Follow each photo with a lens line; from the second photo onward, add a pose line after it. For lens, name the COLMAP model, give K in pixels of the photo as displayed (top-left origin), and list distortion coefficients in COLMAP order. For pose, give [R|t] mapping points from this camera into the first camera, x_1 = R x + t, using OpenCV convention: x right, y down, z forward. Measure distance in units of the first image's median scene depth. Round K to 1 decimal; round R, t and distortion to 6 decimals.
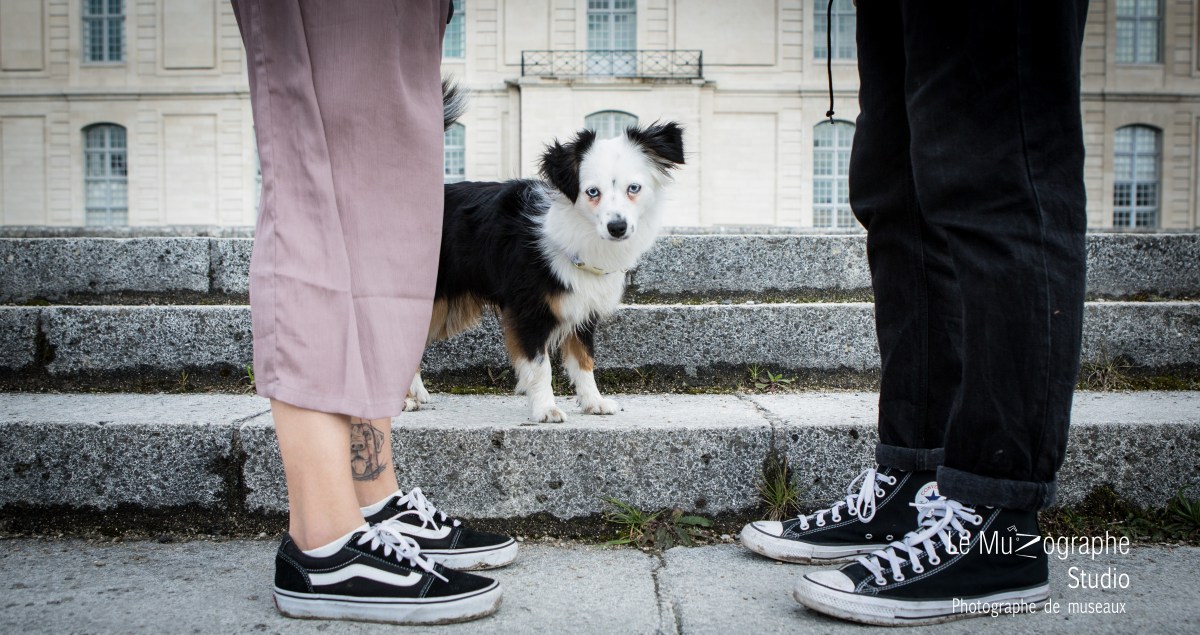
lens RADIAL K [[1027.0, 0, 606.1], [0, 1027.0, 307.3], [0, 0, 1]] dist [-0.092798, 0.051434]
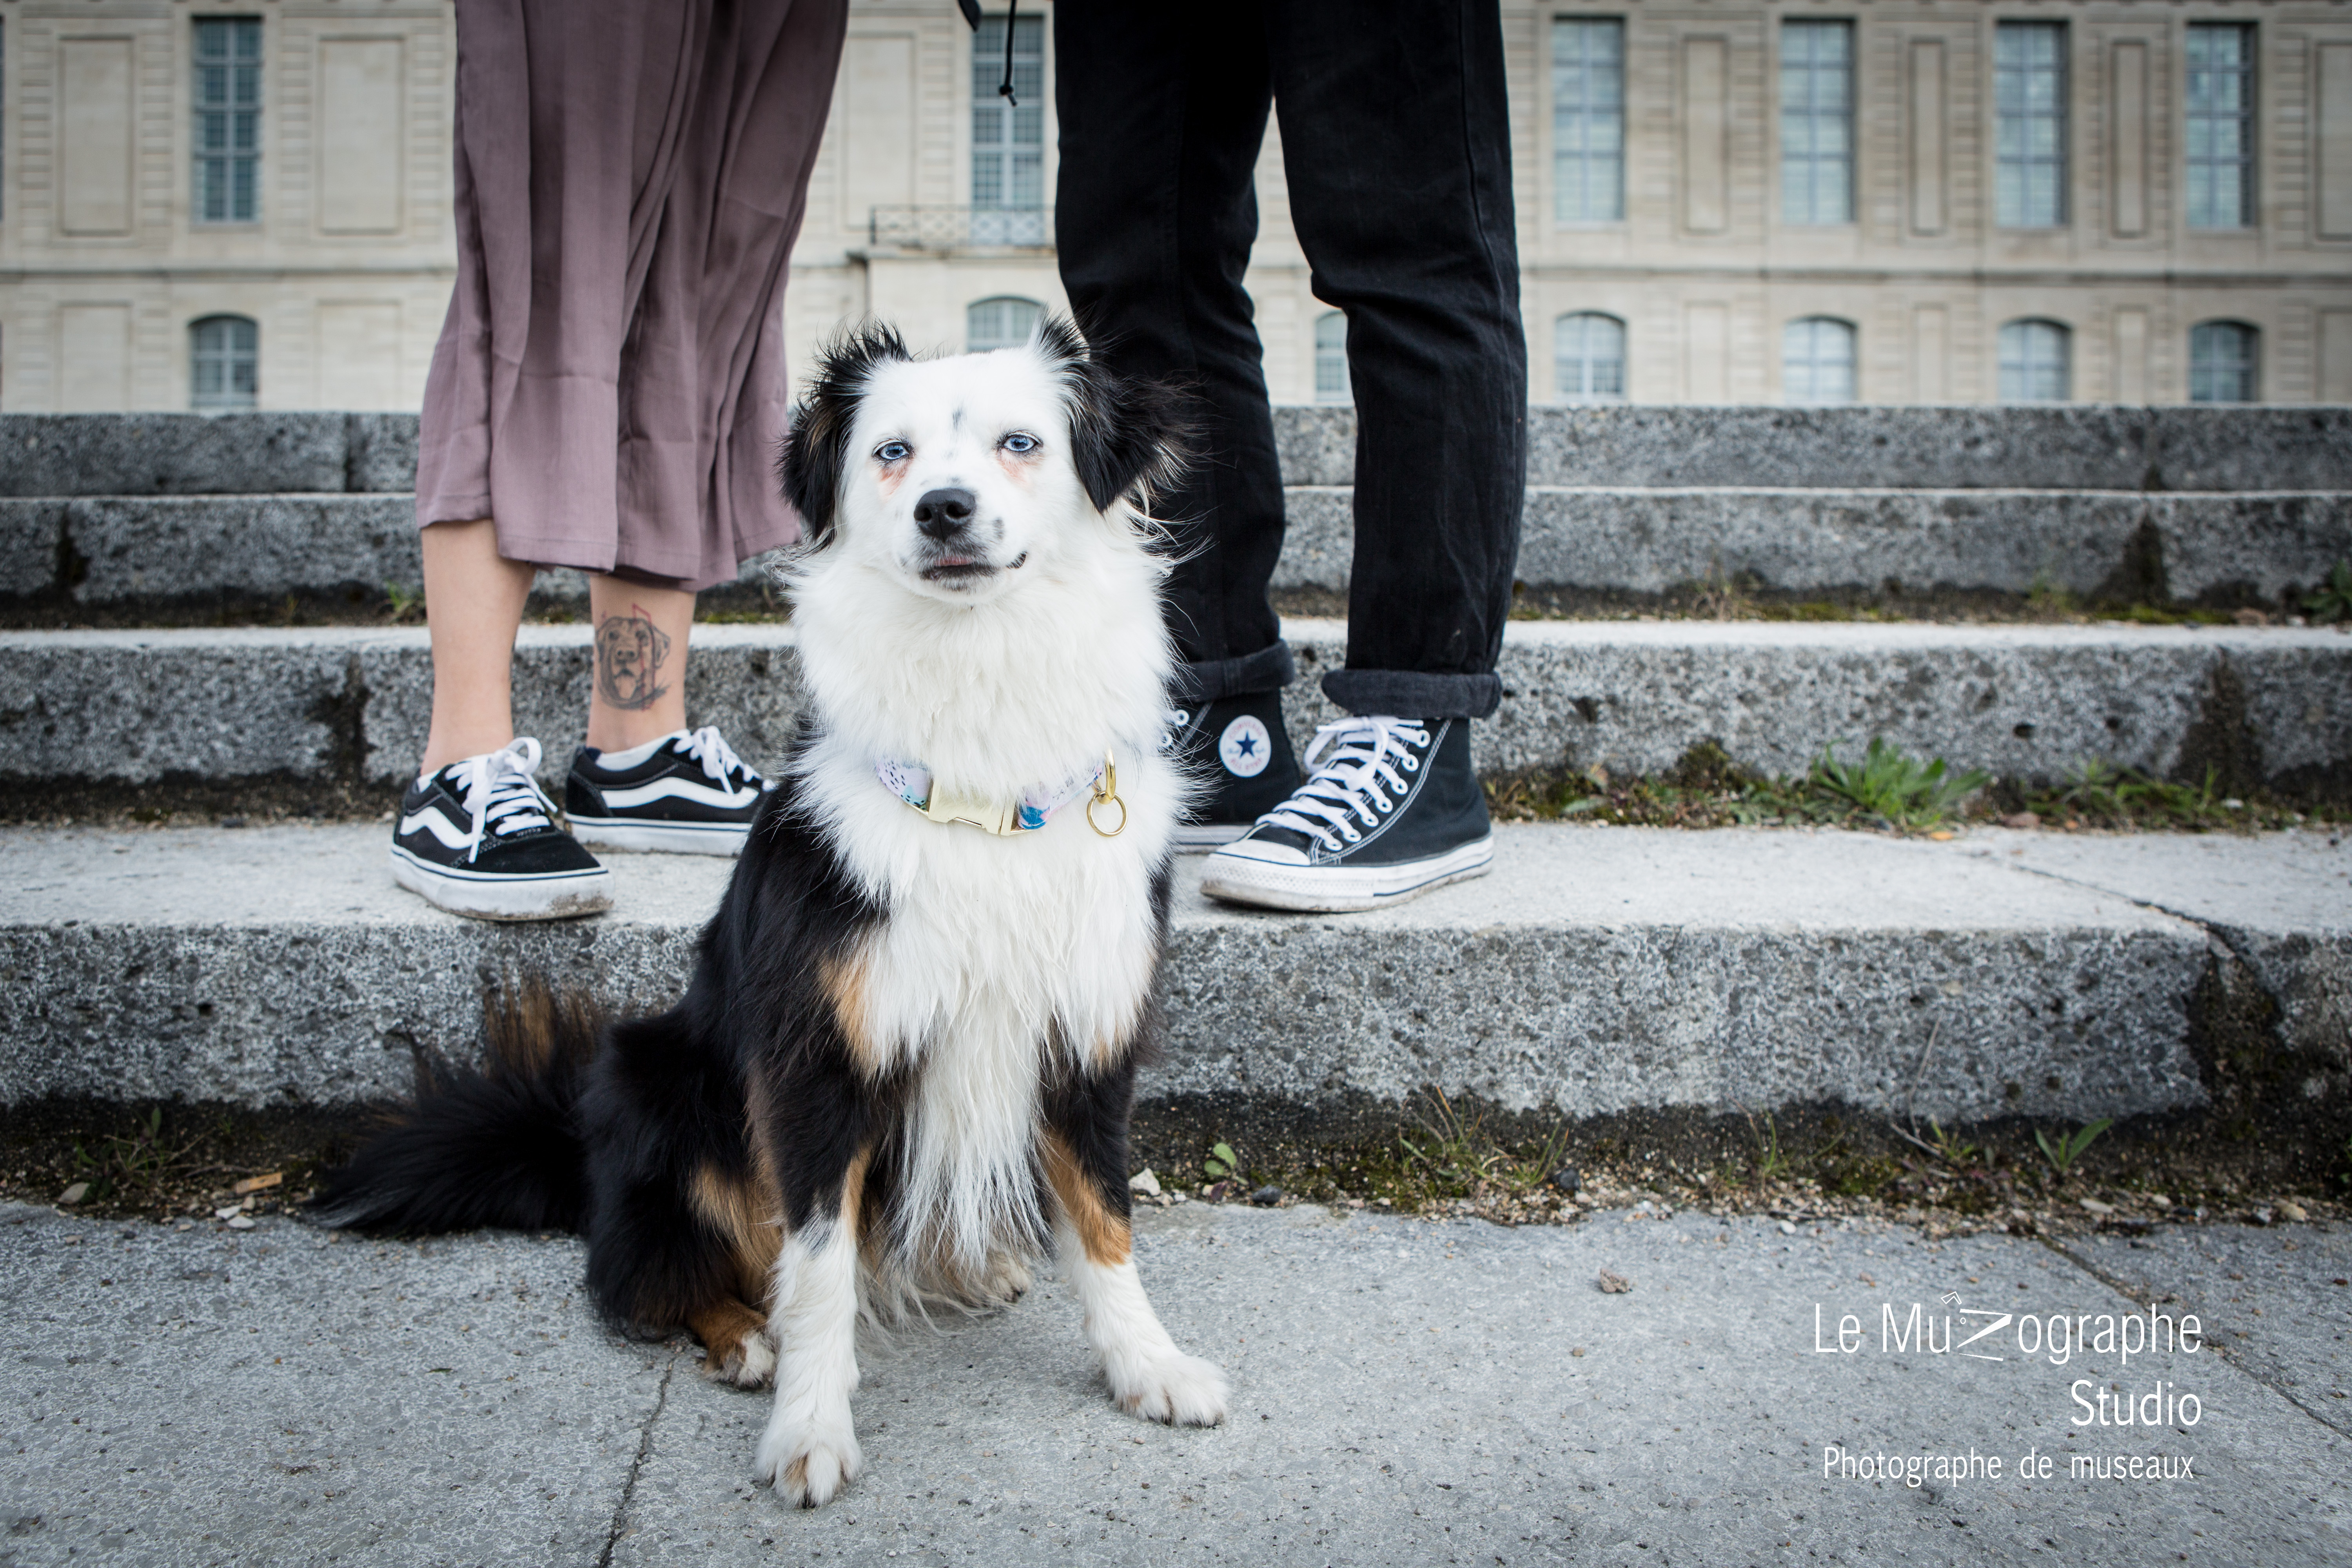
lens RADIAL K [[1620.2, 0, 1171.6], [0, 1620.2, 787.6], [0, 0, 1]] dist [-0.031800, 0.005746]
pose [[0.999914, 0.001268, 0.013073, 0.132141], [-0.000432, 0.997963, -0.063793, 0.254858], [-0.013127, 0.063782, 0.997878, -0.018689]]
